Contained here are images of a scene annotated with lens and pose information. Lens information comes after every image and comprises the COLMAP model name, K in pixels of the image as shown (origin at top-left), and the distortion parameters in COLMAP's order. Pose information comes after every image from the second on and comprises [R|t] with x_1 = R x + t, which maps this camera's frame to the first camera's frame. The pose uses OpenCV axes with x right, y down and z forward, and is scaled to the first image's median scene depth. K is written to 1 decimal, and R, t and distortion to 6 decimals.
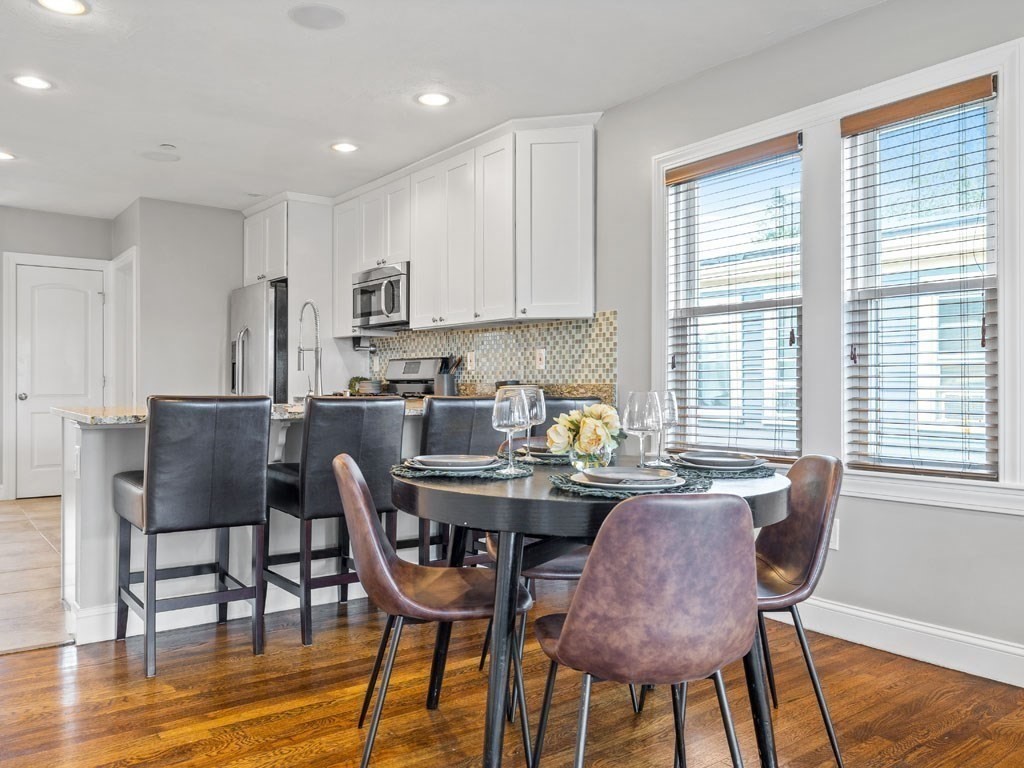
lens RADIAL K [[800.2, 0, 512.9], [0, 800.2, 381.0], [0, 0, 1]] dist [0.000575, 0.009147]
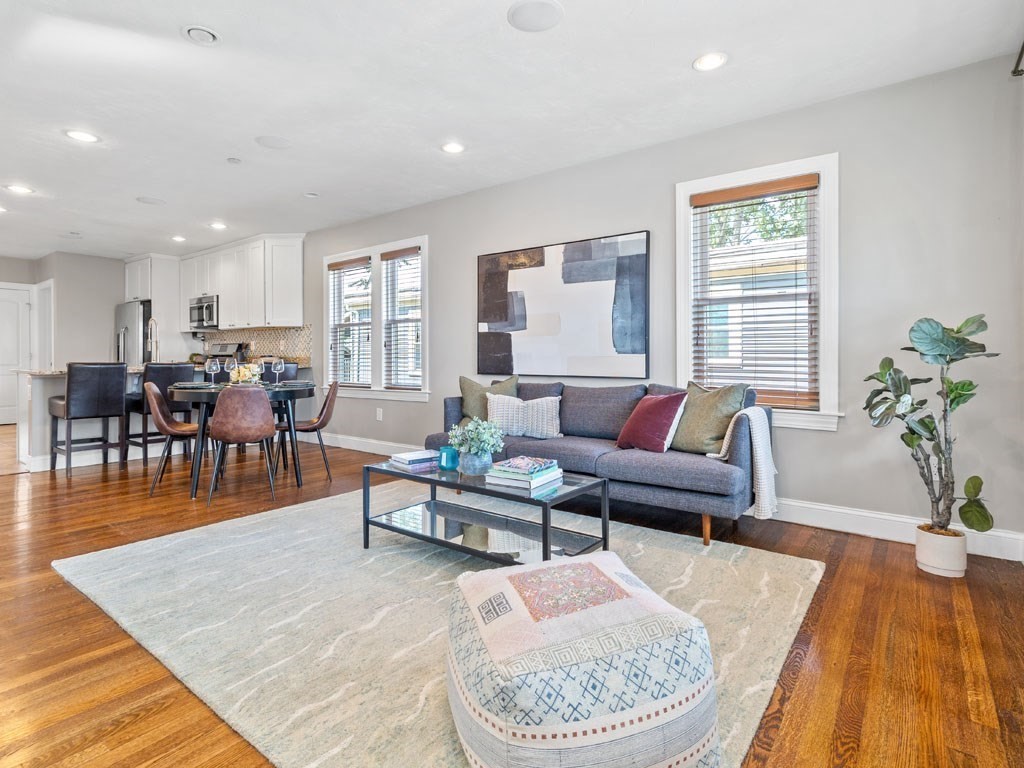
lens RADIAL K [[536.0, 0, 508.2], [0, 536.0, 357.7], [0, 0, 1]] dist [-0.003987, -0.001478]
pose [[0.962452, -0.006454, 0.271374, 0.250191], [0.004546, 0.999960, 0.007659, -0.002021], [-0.271413, -0.006137, 0.962443, -0.585956]]
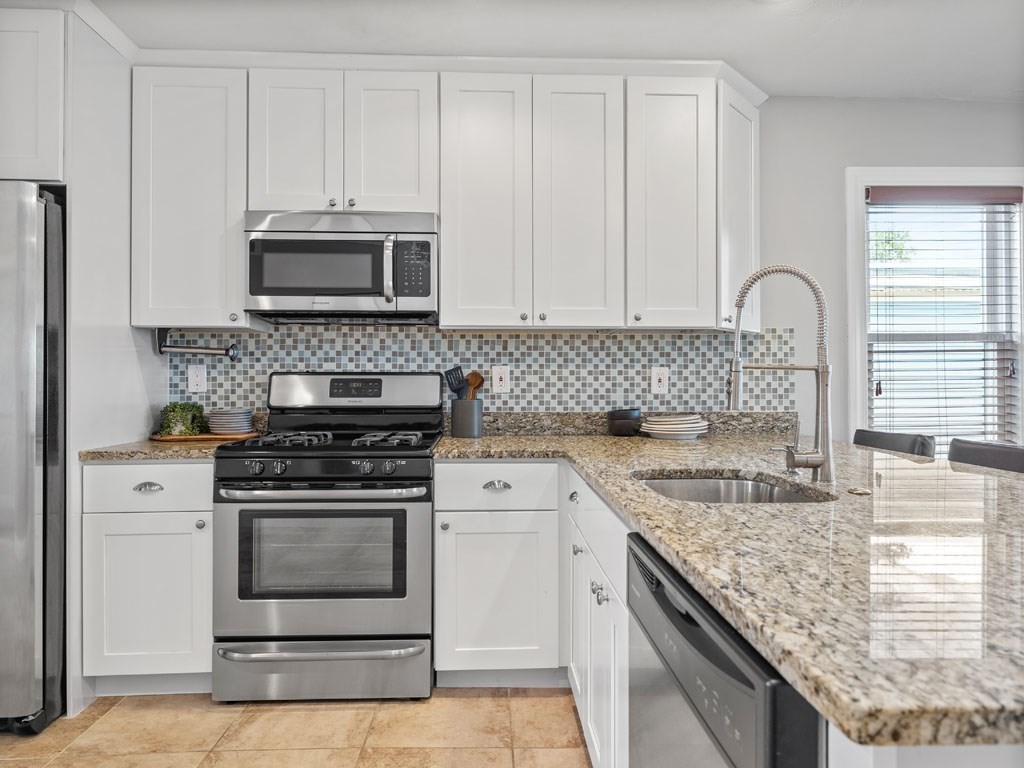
lens RADIAL K [[579.2, 0, 508.6], [0, 579.2, 388.8], [0, 0, 1]] dist [0.005318, -0.000032]
pose [[0.592909, -0.005150, 0.805253, -0.566513], [0.000157, 0.999980, 0.006279, -0.025220], [-0.805269, -0.003597, 0.592898, 0.868763]]
